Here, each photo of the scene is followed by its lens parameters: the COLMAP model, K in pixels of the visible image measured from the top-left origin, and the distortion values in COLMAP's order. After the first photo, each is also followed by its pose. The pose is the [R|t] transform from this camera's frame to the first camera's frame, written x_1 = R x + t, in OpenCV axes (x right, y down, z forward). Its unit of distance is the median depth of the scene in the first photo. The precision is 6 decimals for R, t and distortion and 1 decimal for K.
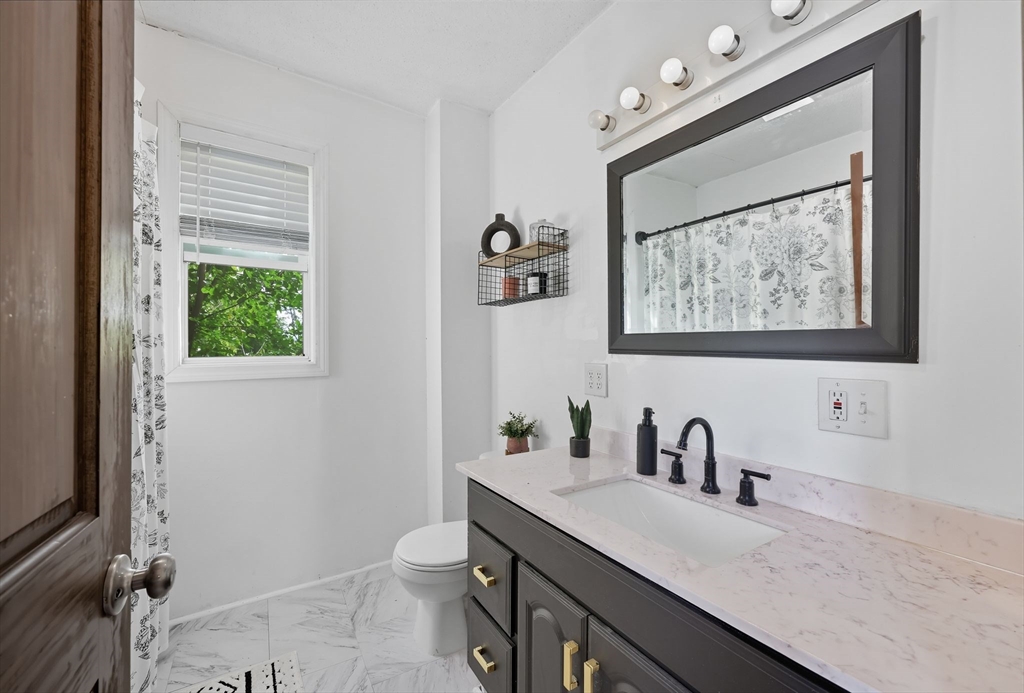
lens RADIAL K [[427.5, 0, 511.5], [0, 427.5, 346.4], [0, 0, 1]] dist [0.005705, -0.000080]
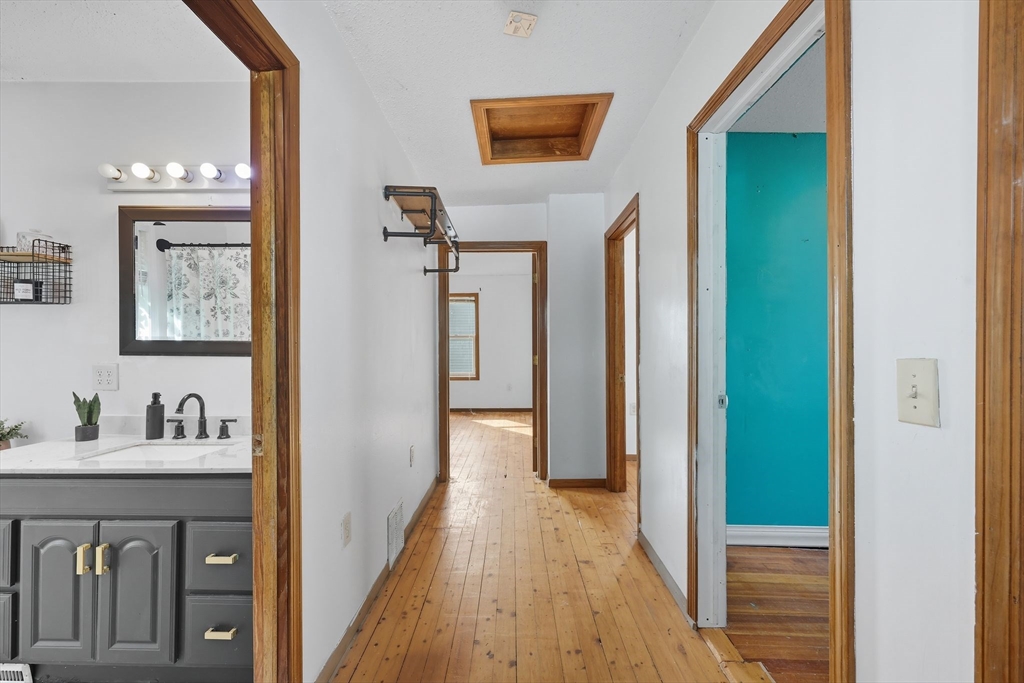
lens RADIAL K [[401.5, 0, 508.2], [0, 401.5, 343.5], [0, 0, 1]] dist [0.000638, -0.001028]
pose [[0.552256, 0.003739, 0.833666, -0.108585], [0.000144, 0.999989, -0.004580, -0.010233], [-0.833675, 0.002650, 0.552249, -0.520674]]
